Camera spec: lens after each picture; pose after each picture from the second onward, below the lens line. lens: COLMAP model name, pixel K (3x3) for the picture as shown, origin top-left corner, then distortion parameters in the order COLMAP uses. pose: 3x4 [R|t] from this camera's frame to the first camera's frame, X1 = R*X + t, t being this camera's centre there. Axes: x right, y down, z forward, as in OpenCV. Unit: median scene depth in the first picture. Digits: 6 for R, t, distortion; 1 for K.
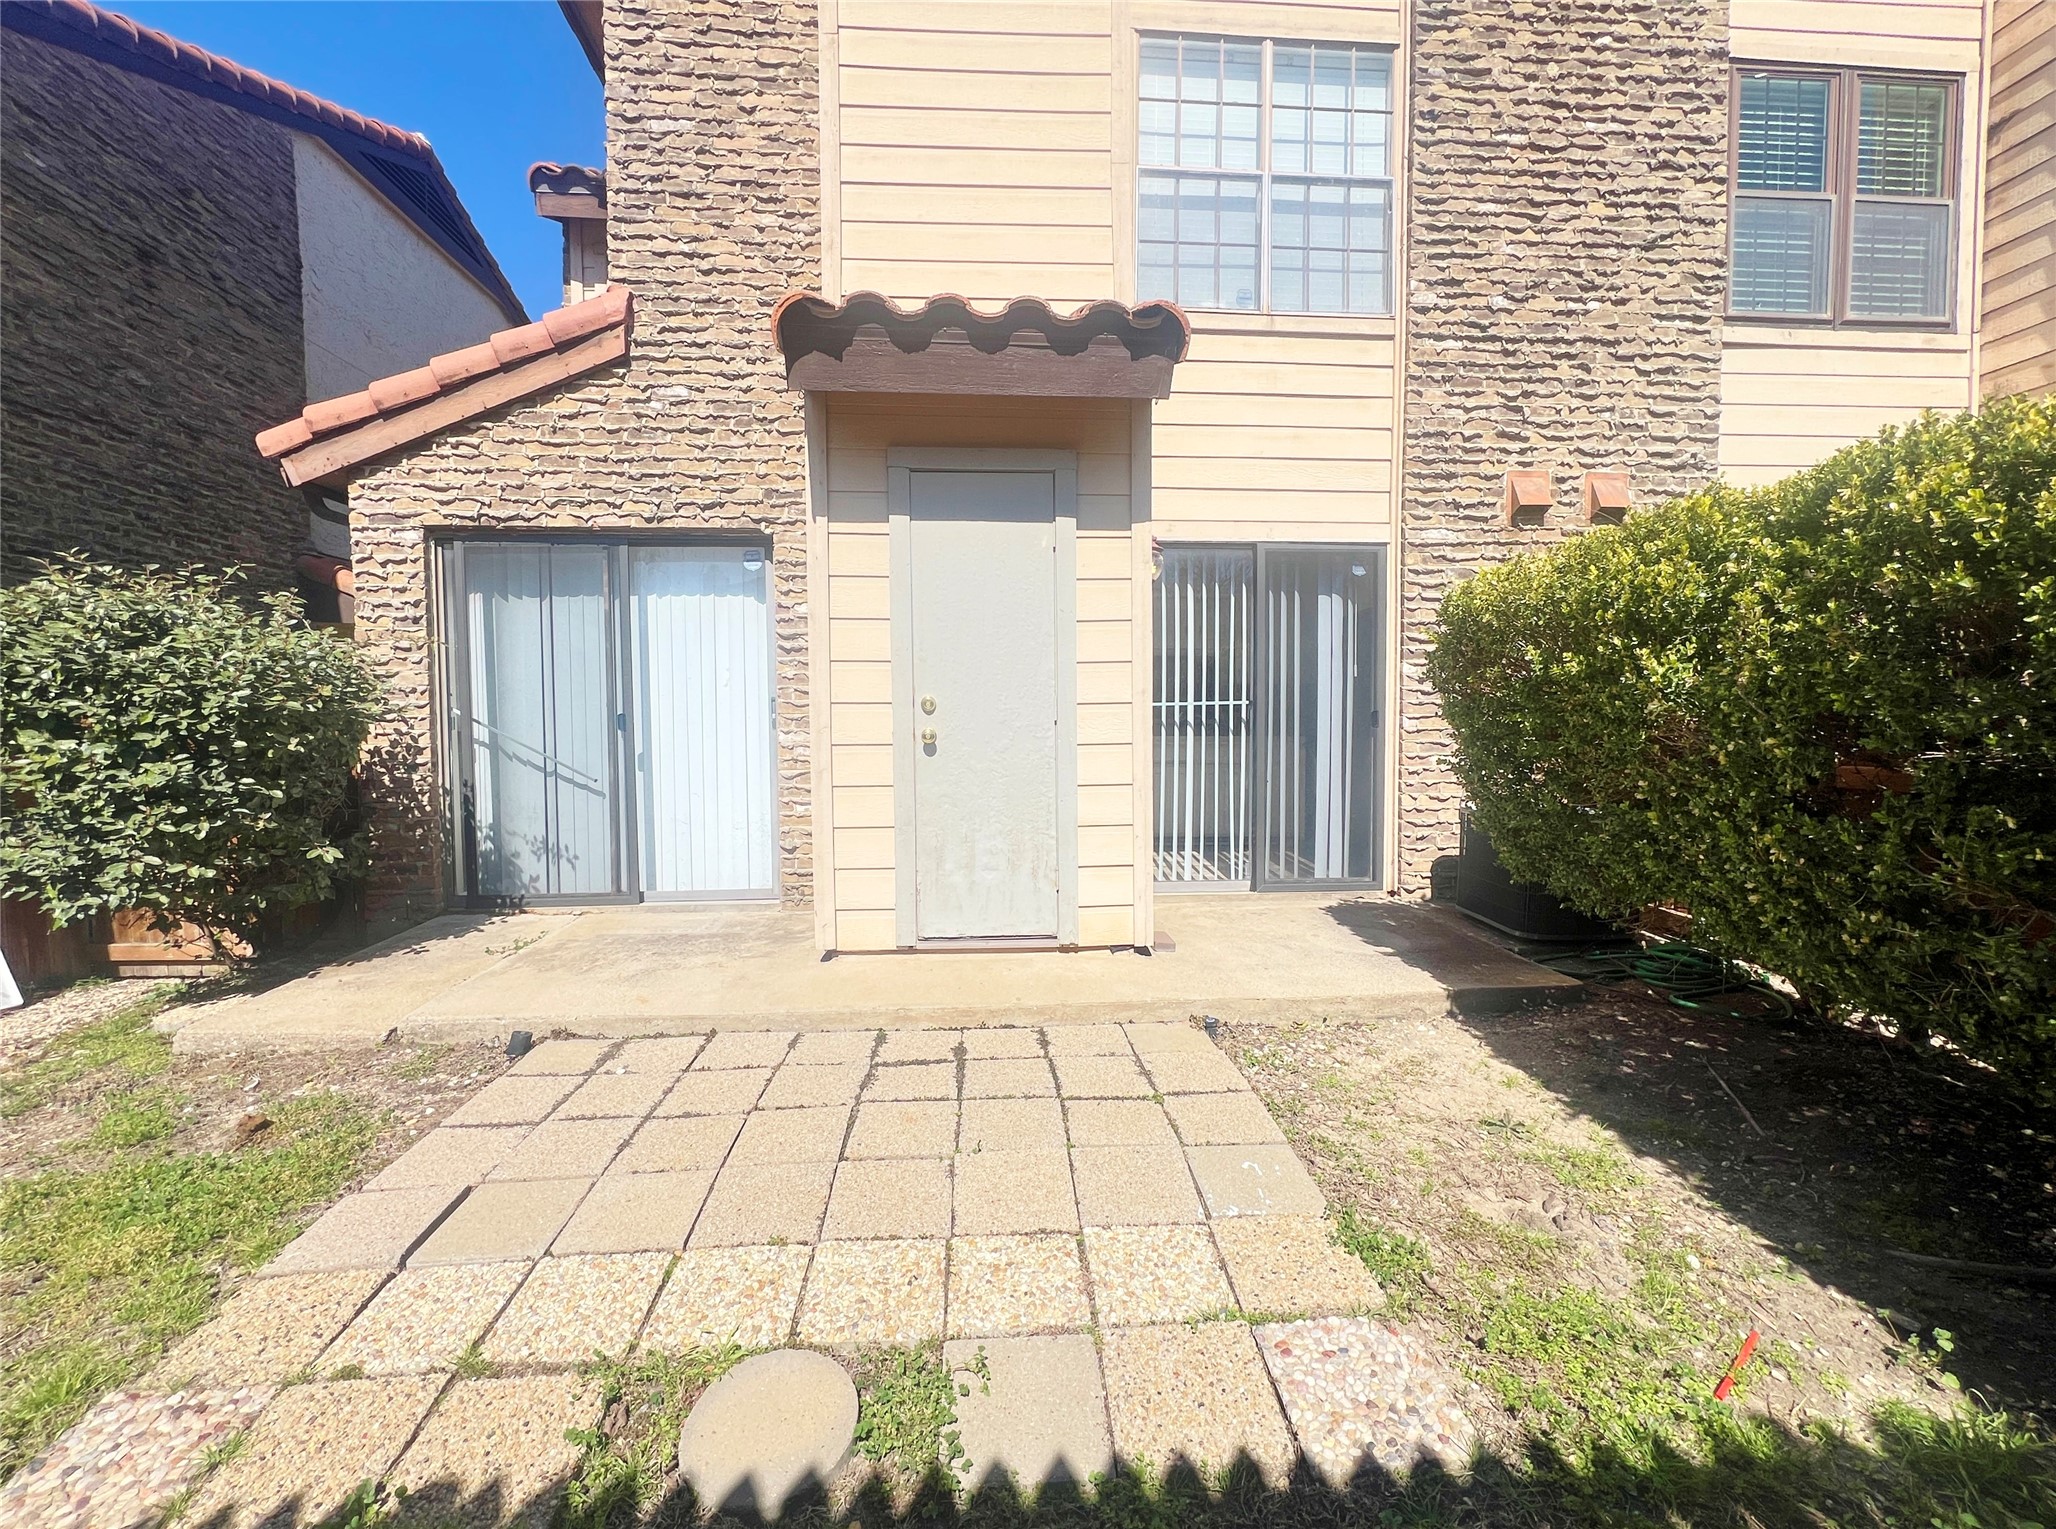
lens RADIAL K [[866.0, 0, 1018.5], [0, 866.0, 763.3], [0, 0, 1]] dist [0.000065, 0.000062]
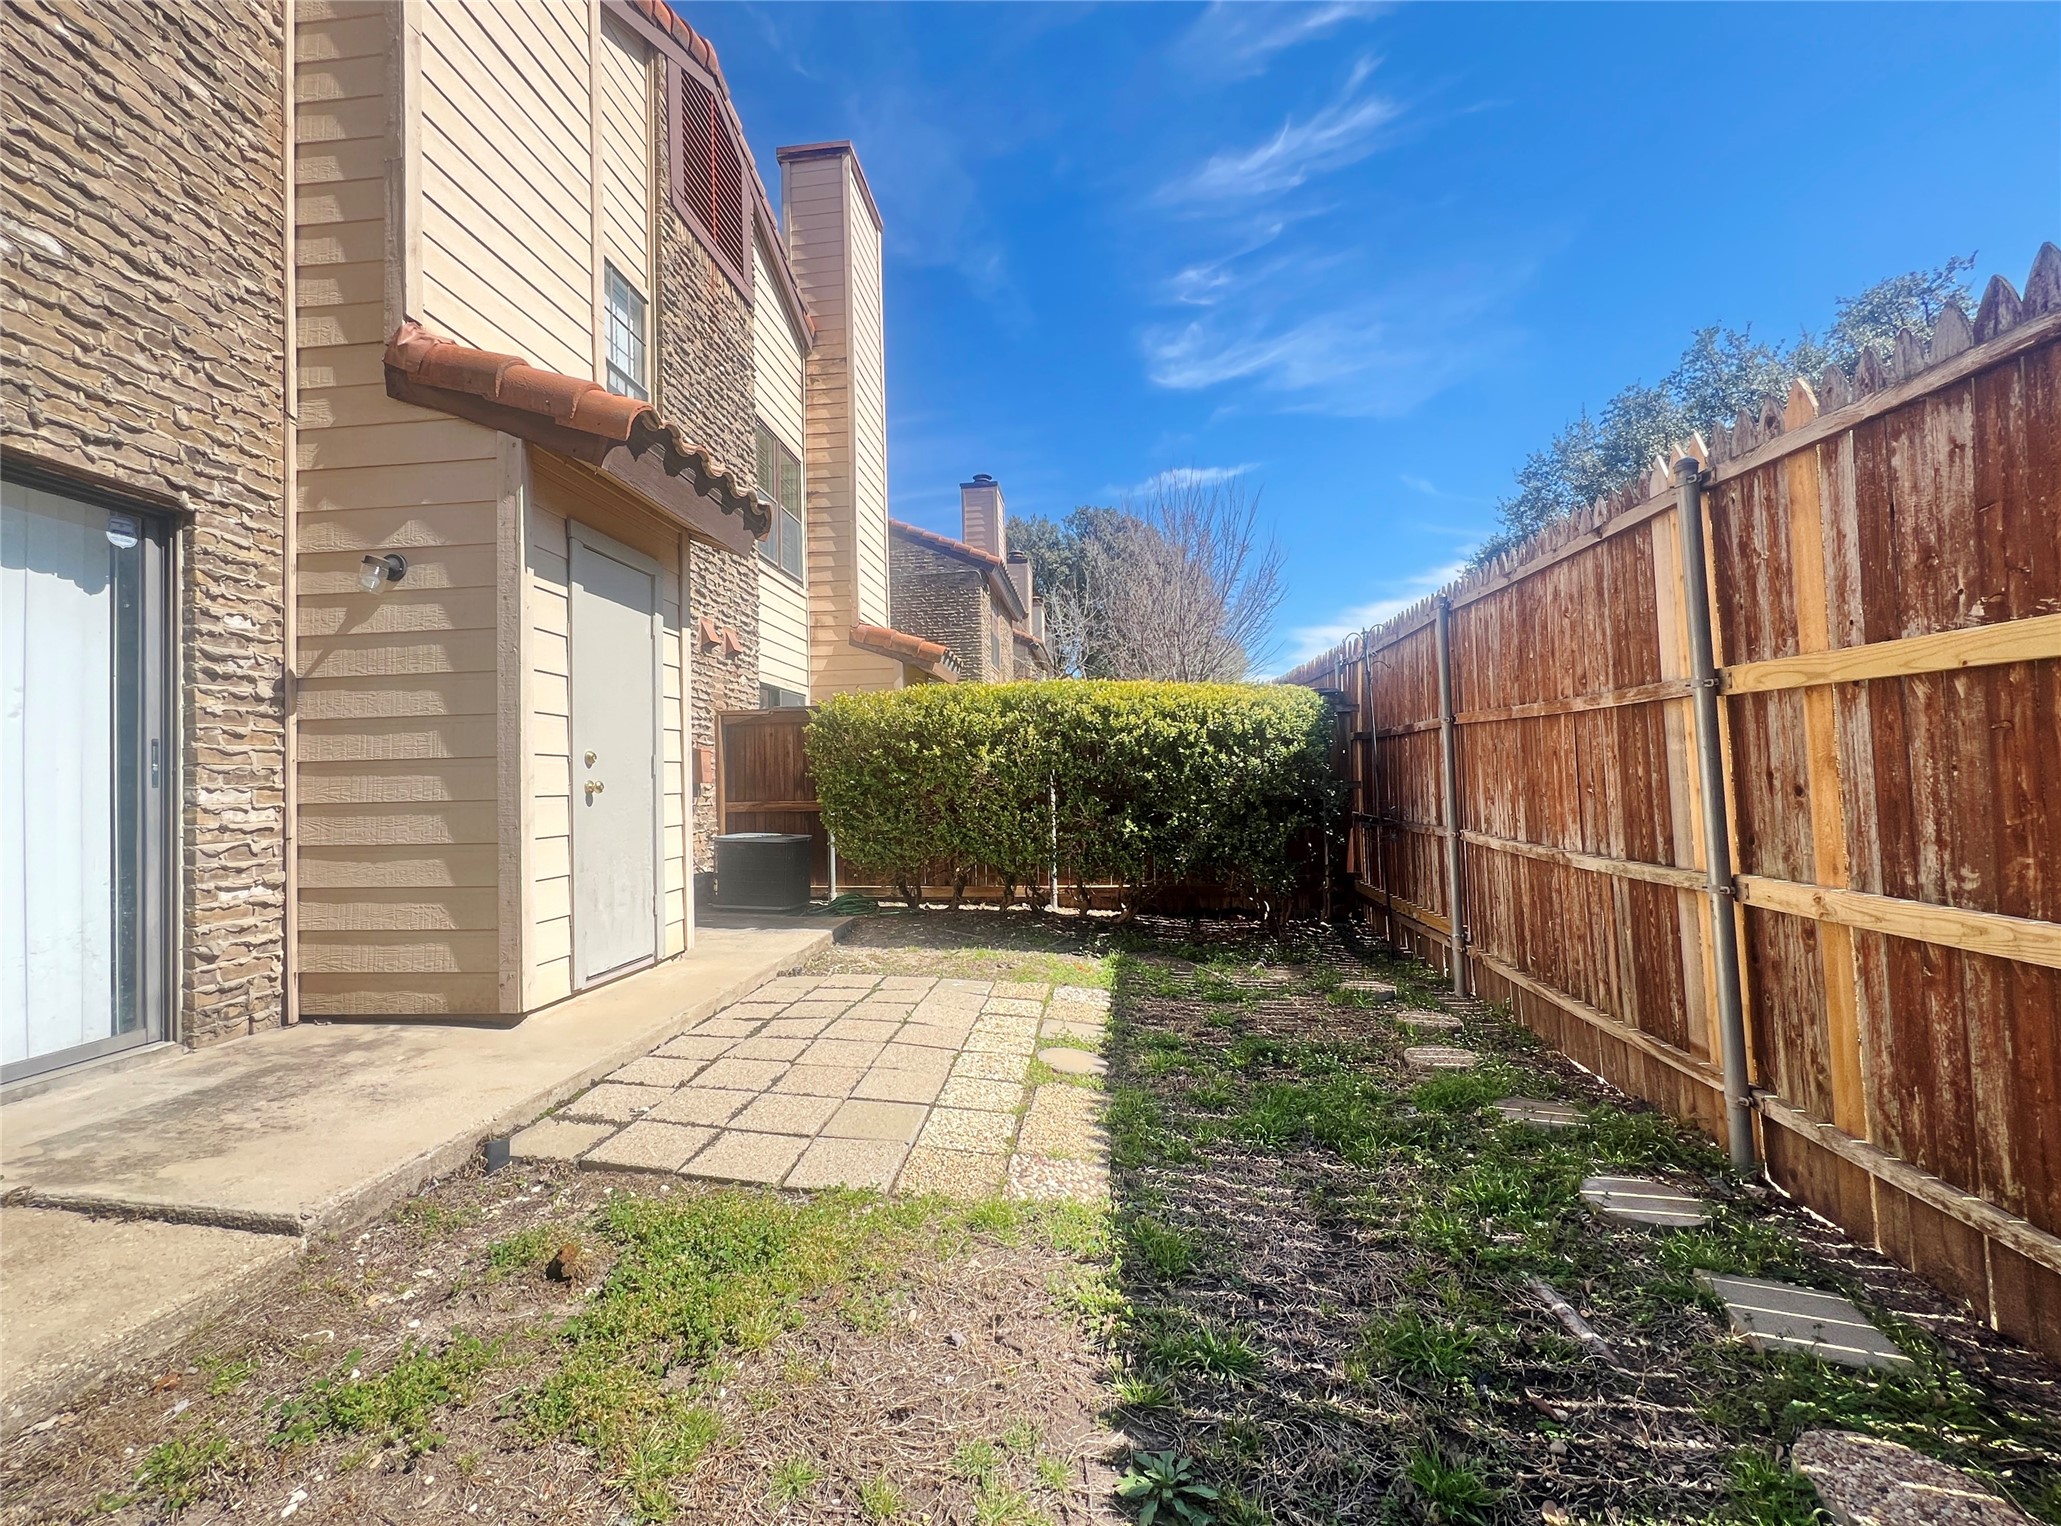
lens RADIAL K [[868.1, 0, 1028.3], [0, 868.1, 765.3], [0, 0, 1]] dist [0.000065, 0.000062]
pose [[0.157808, 0.024809, 0.987158, -0.885843], [0.061926, 0.997468, -0.034968, 0.010265], [-0.985526, 0.066649, 0.155872, 0.233151]]
